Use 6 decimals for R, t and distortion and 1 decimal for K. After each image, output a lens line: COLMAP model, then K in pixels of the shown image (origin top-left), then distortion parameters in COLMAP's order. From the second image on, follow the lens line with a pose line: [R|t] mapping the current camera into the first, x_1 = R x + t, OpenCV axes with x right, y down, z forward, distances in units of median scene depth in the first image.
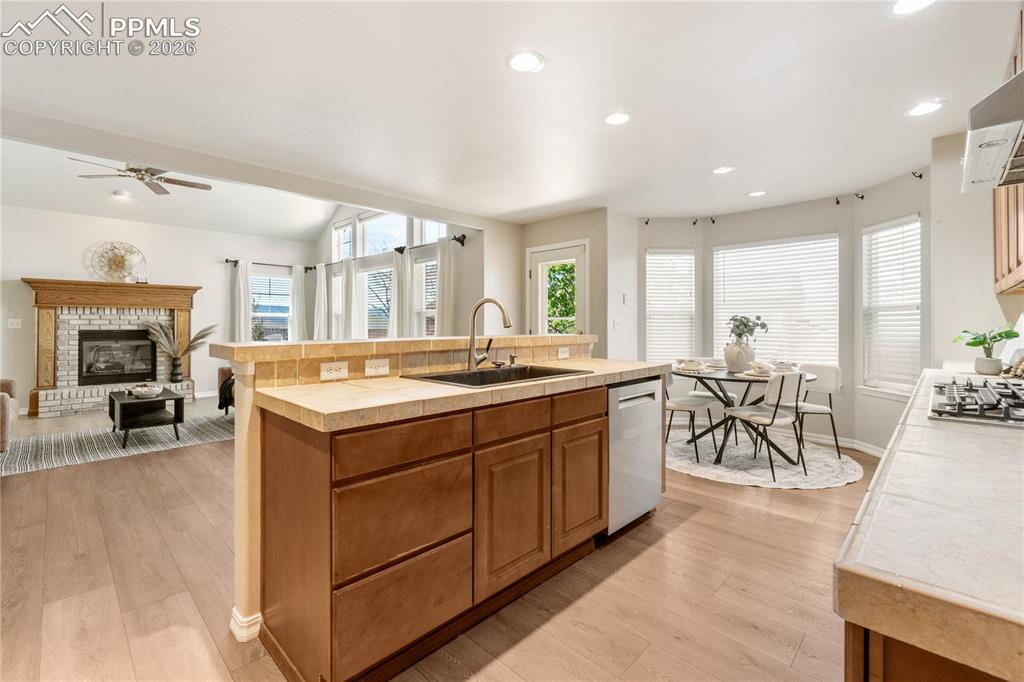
lens RADIAL K [[446.3, 0, 515.2], [0, 446.3, 320.7], [0, 0, 1]] dist [-0.008414, 0.001310]
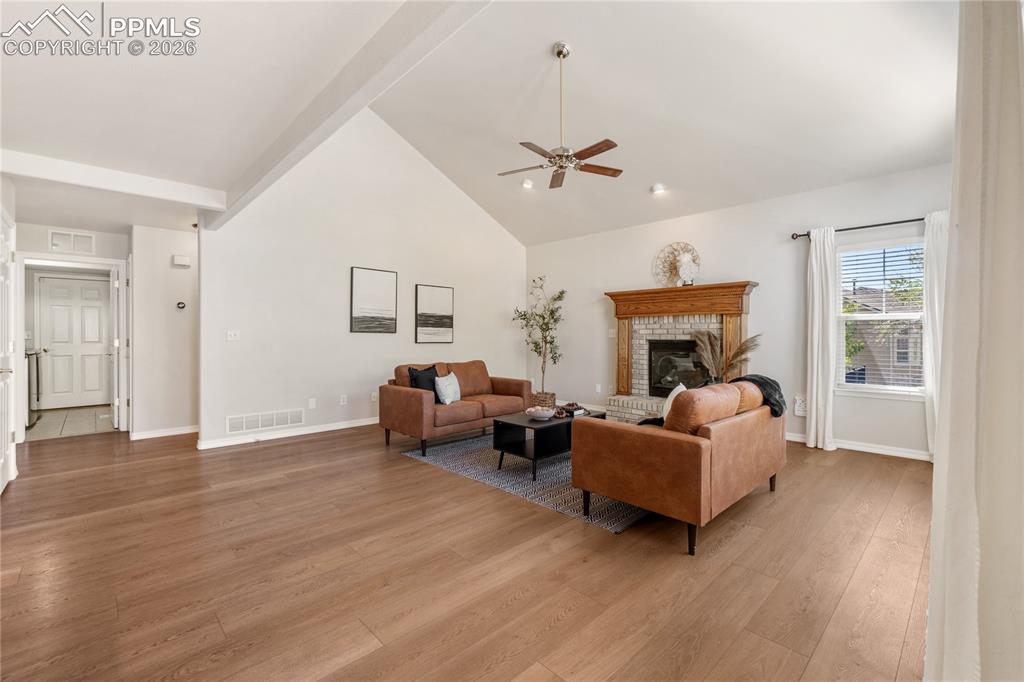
lens RADIAL K [[446.3, 0, 506.9], [0, 446.3, 335.6], [0, 0, 1]] dist [-0.008414, 0.001310]
pose [[-0.053752, 0.005152, -0.998541, 0.030729], [0.009860, 0.999941, 0.004628, 0.004443], [0.998506, -0.009596, -0.053800, 0.759694]]
